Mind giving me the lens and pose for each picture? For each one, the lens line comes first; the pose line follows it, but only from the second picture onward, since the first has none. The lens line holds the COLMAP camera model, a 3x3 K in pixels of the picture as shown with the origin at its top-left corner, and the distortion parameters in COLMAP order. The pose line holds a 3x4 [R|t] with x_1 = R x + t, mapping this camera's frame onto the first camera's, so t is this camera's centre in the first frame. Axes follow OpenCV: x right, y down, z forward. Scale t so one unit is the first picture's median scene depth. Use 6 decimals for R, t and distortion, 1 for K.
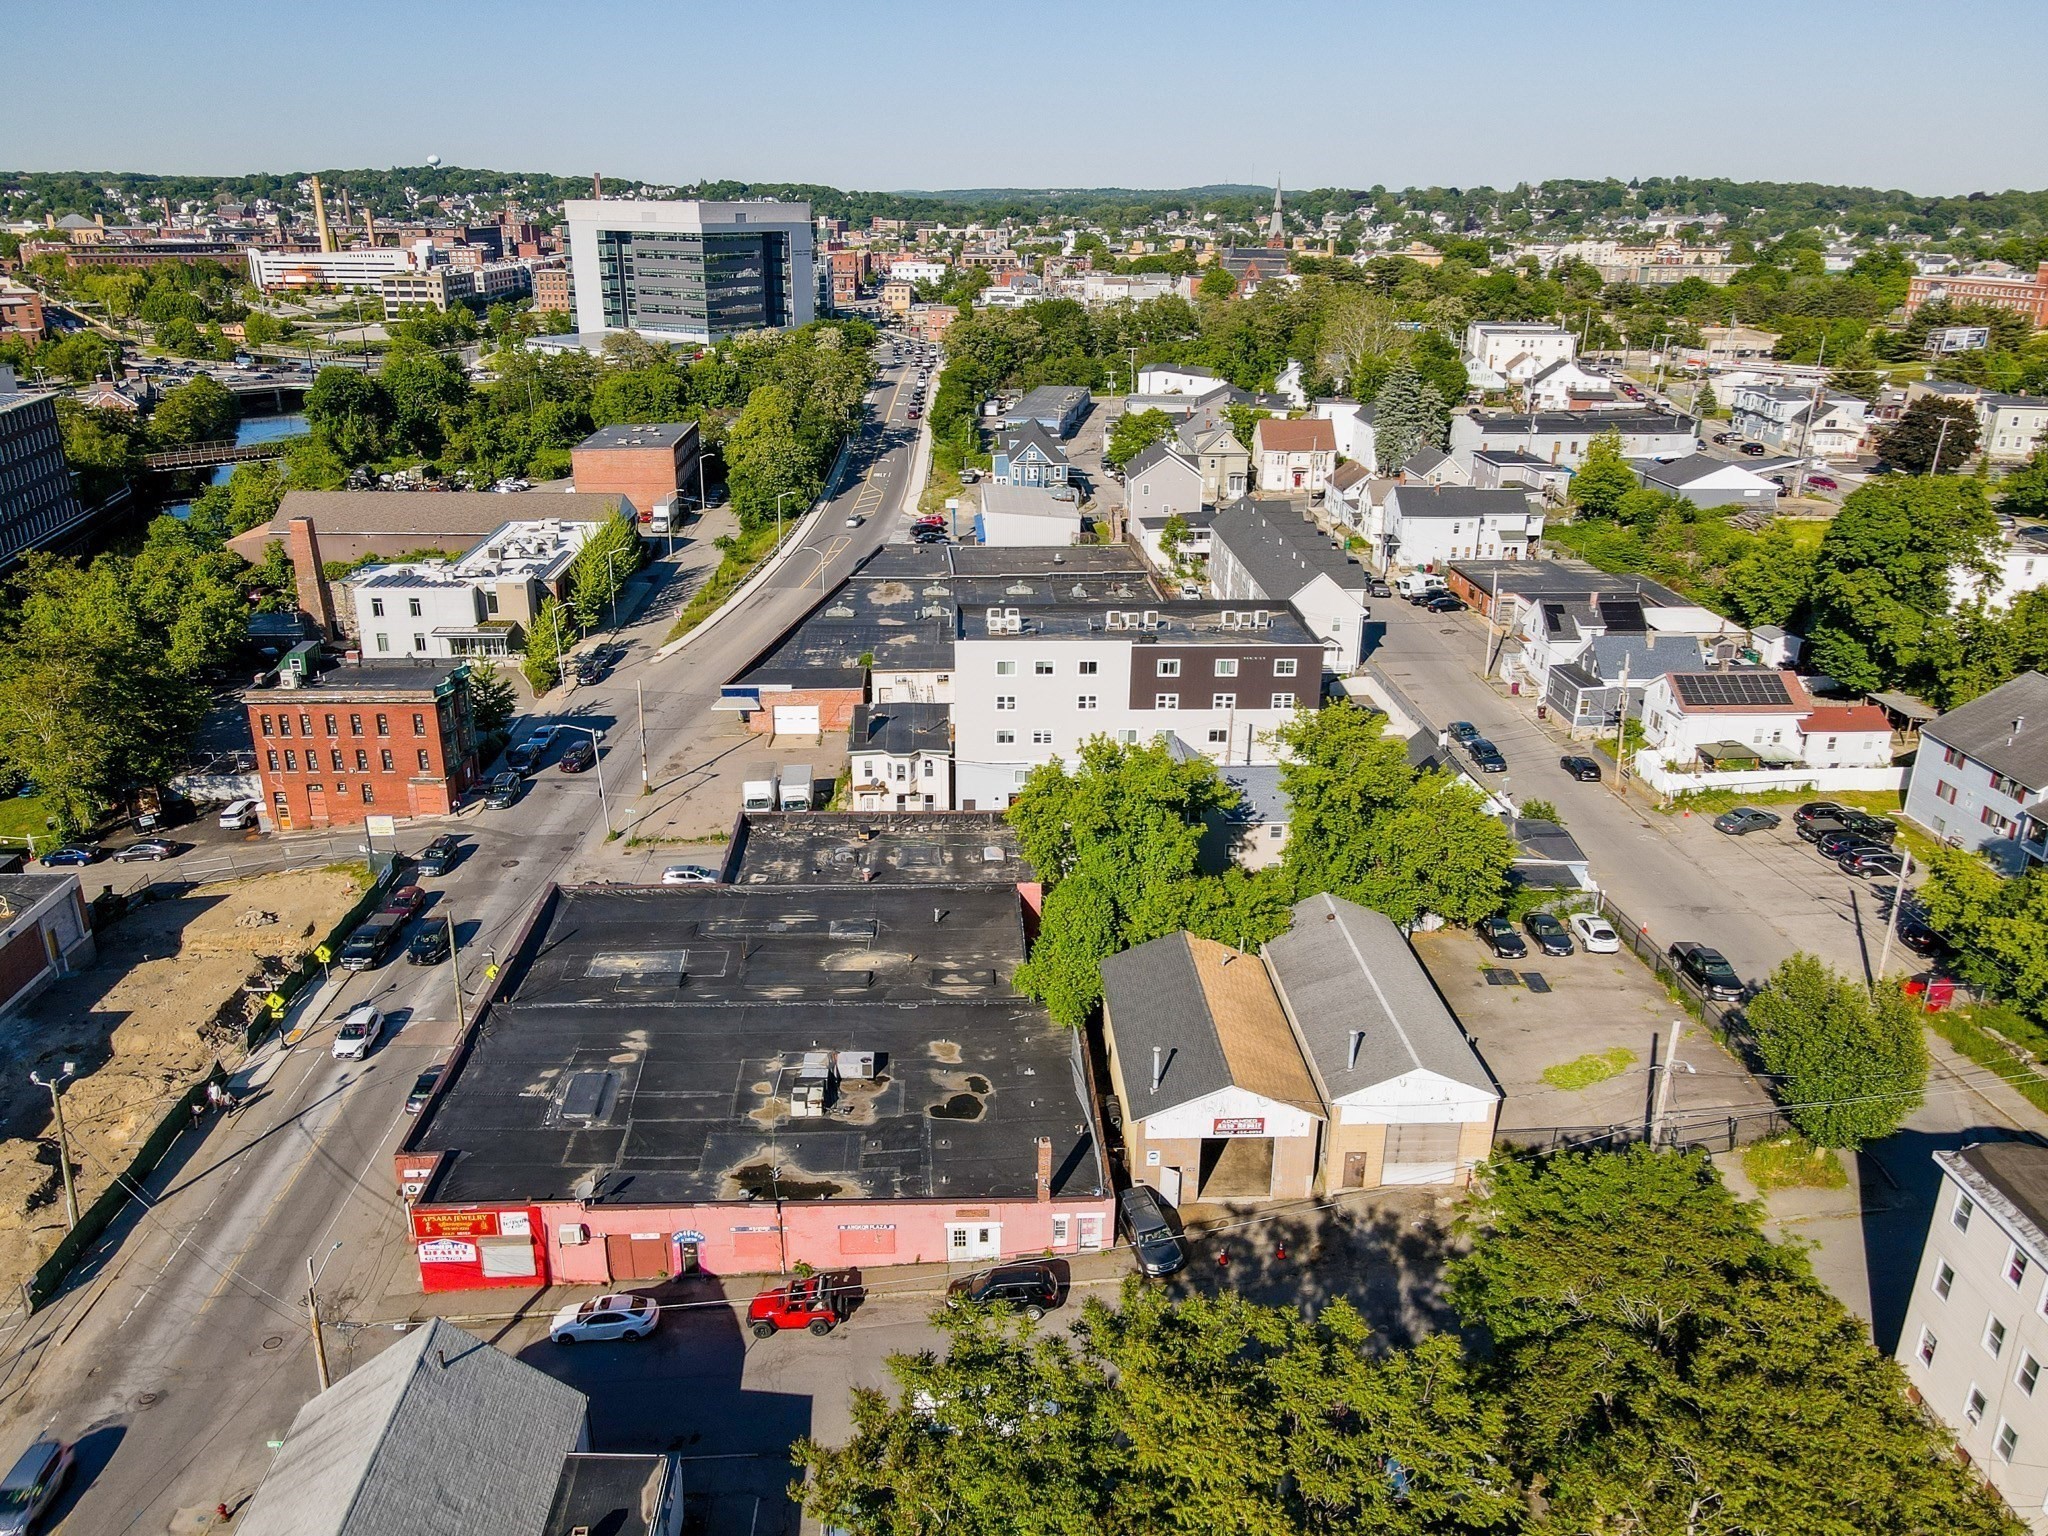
lens RADIAL K [[1504.7, 0, 1008.7], [0, 1504.7, 768.7], [0, 0, 1]] dist [0.012463, 0.013628]
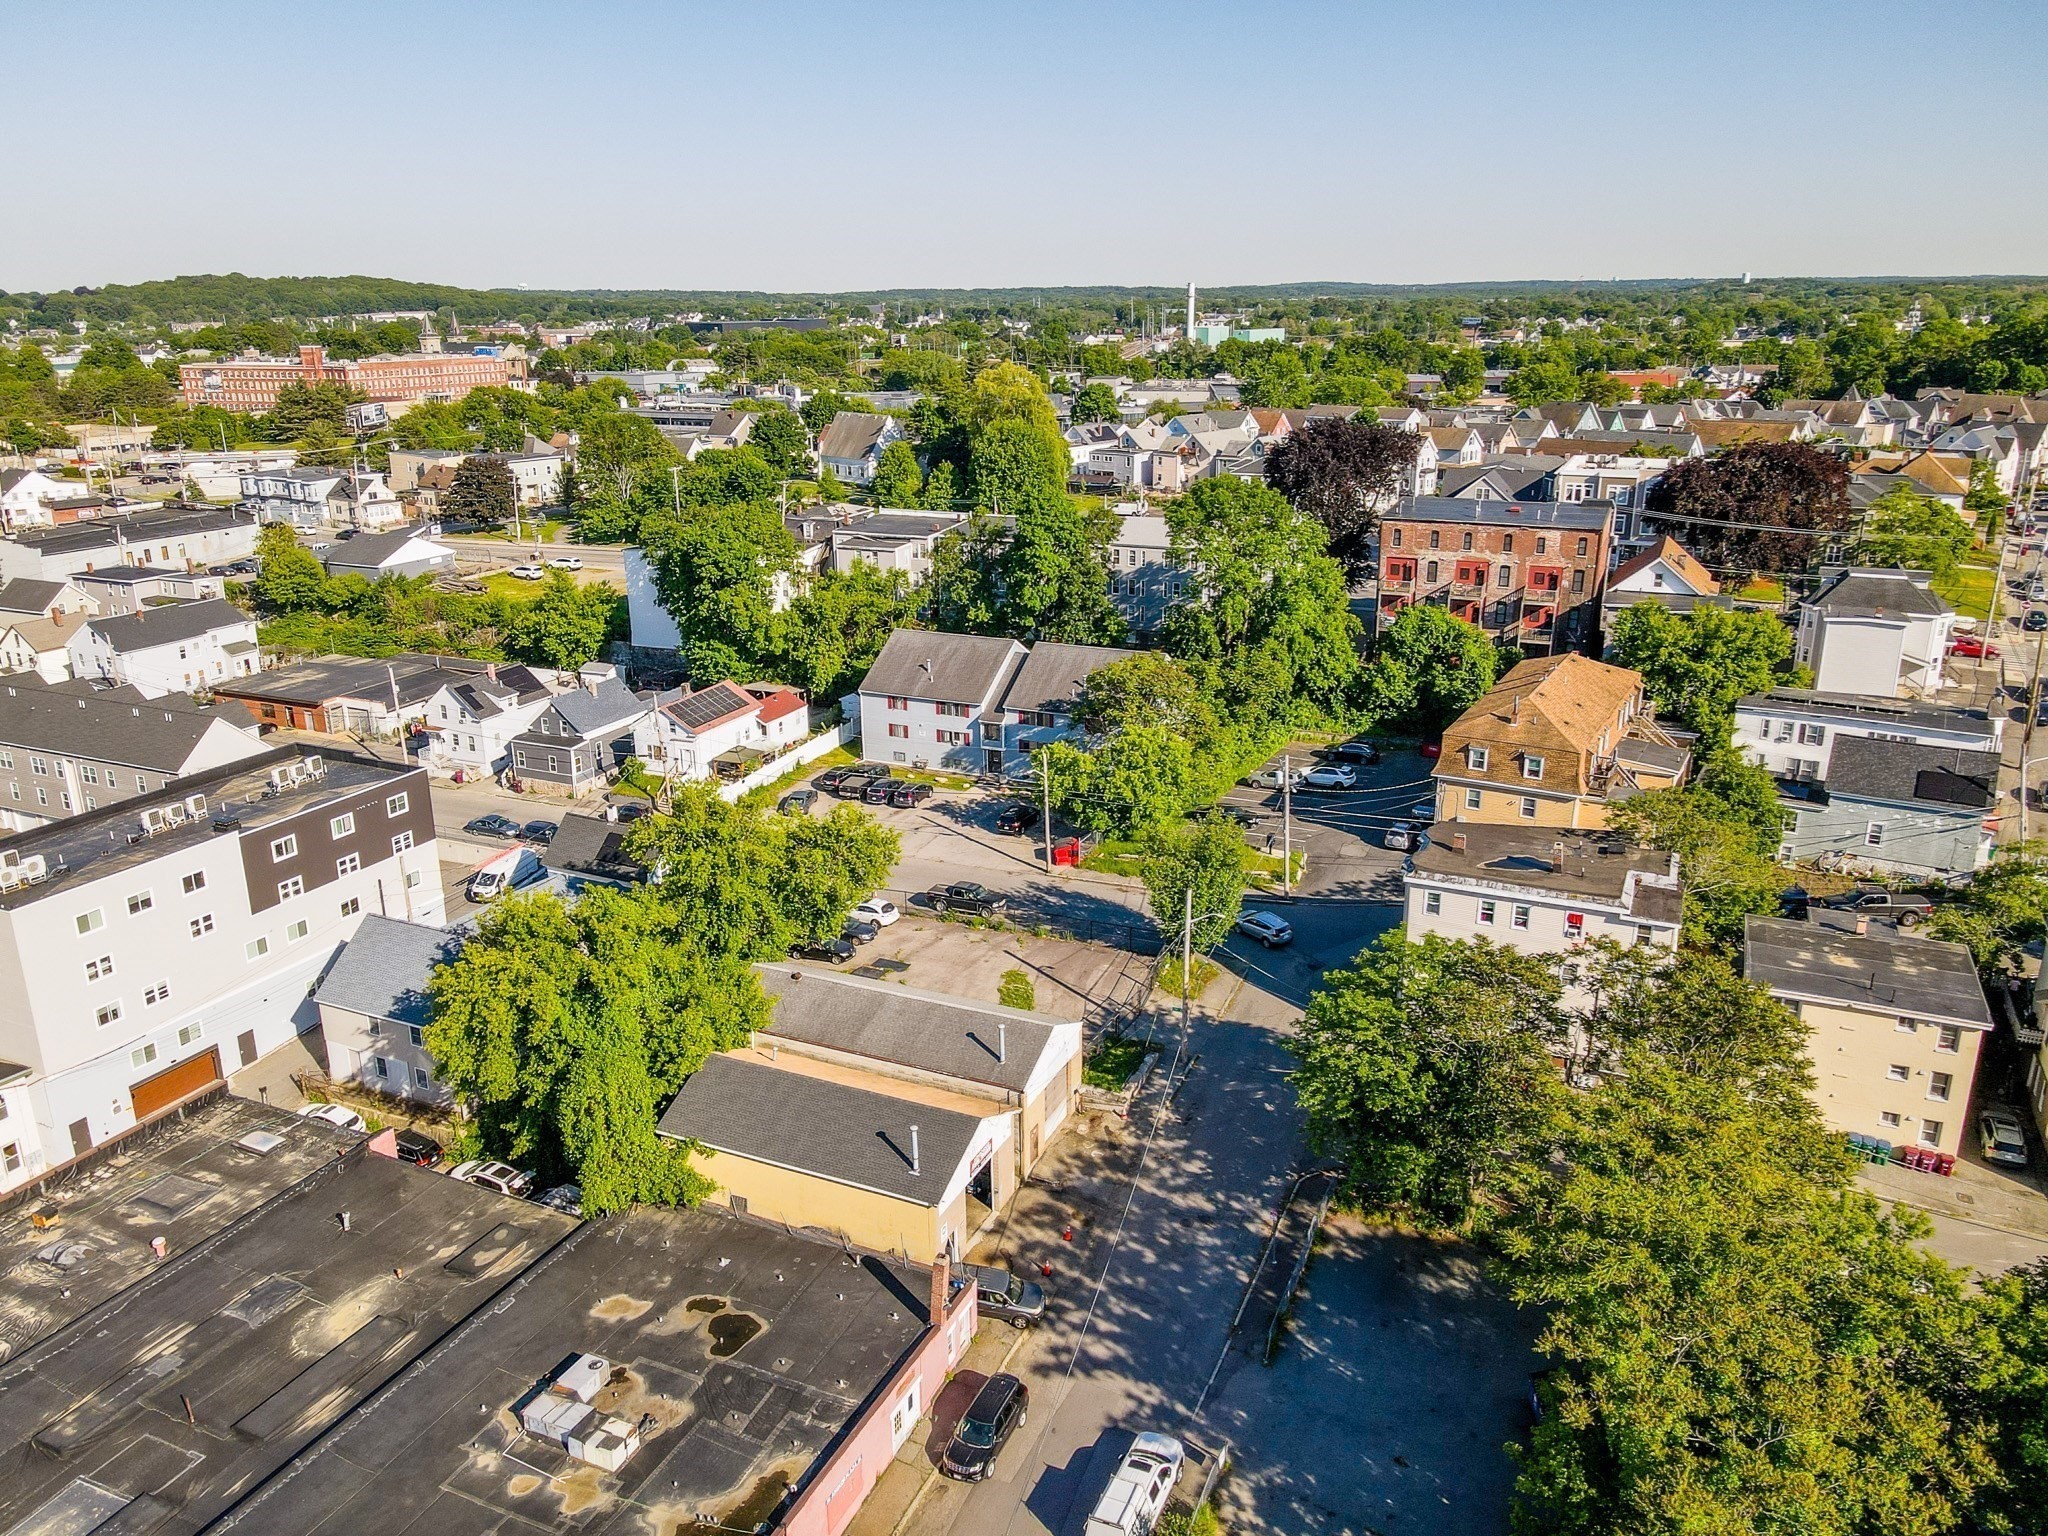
lens RADIAL K [[1504.7, 0, 1008.7], [0, 1504.7, 768.7], [0, 0, 1]] dist [0.012463, 0.013628]
pose [[0.461846, -0.283134, 0.840556, -0.483747], [0.330075, 0.934480, 0.133410, -0.108664], [-0.823255, 0.215832, 0.525041, 0.303157]]
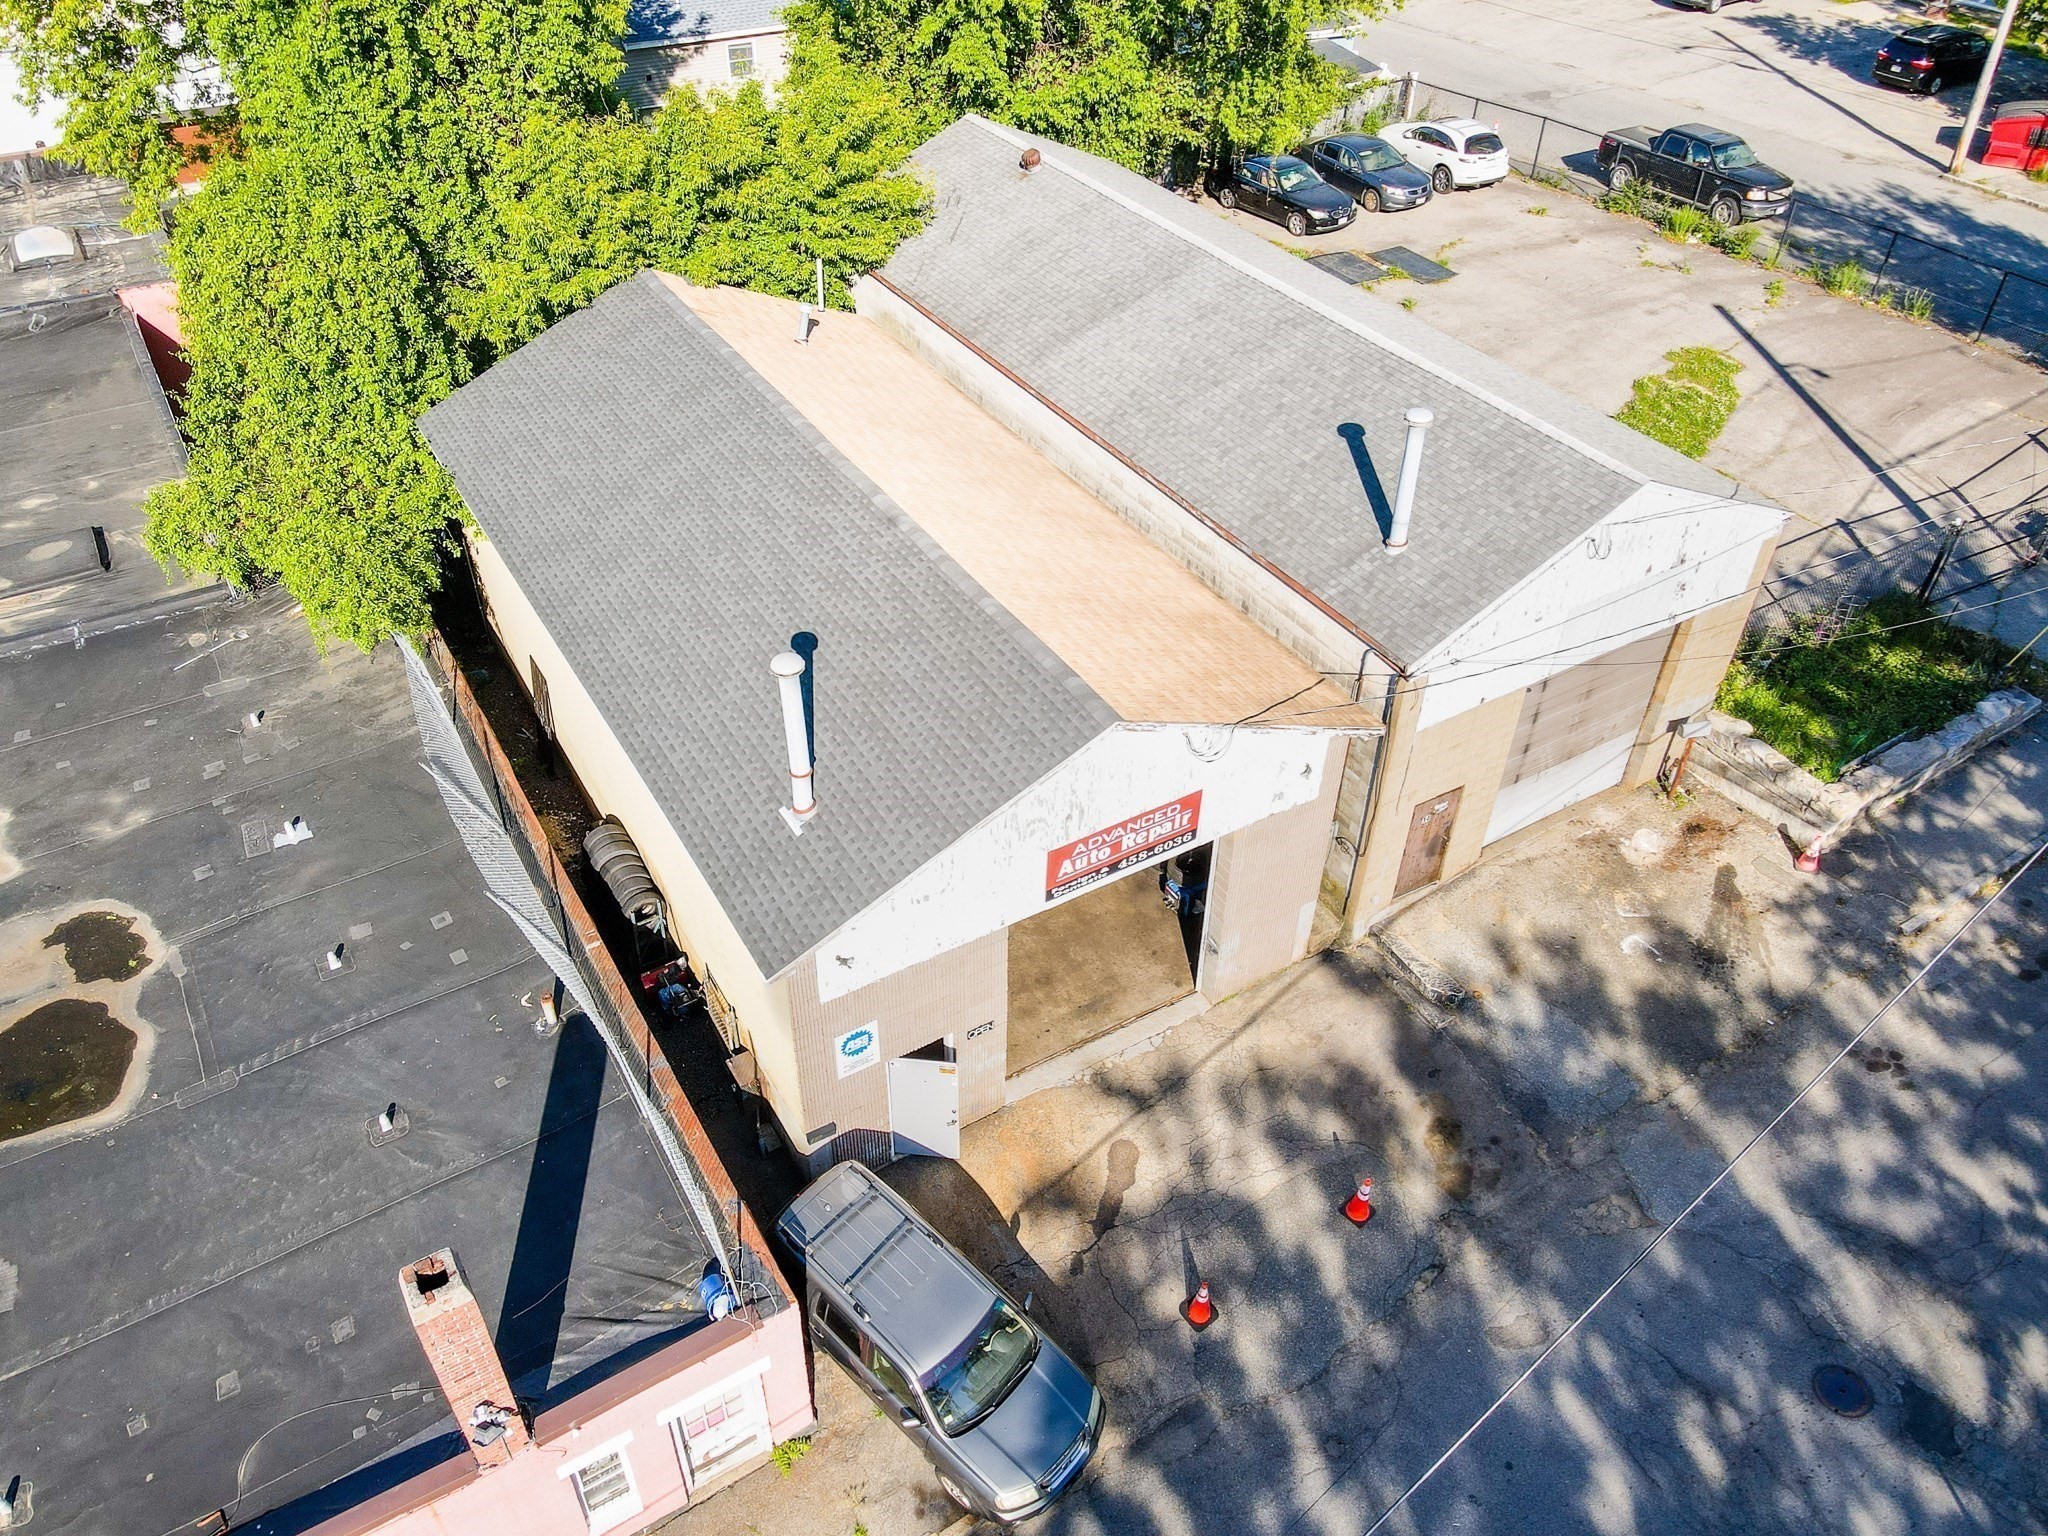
lens RADIAL K [[1504.7, 0, 1008.7], [0, 1504.7, 768.7], [0, 0, 1]] dist [0.012463, 0.013628]
pose [[0.879729, -0.301581, 0.367594, 0.028288], [0.163678, 0.917940, 0.361379, 0.093364], [-0.446414, -0.257748, 0.856901, 0.602132]]
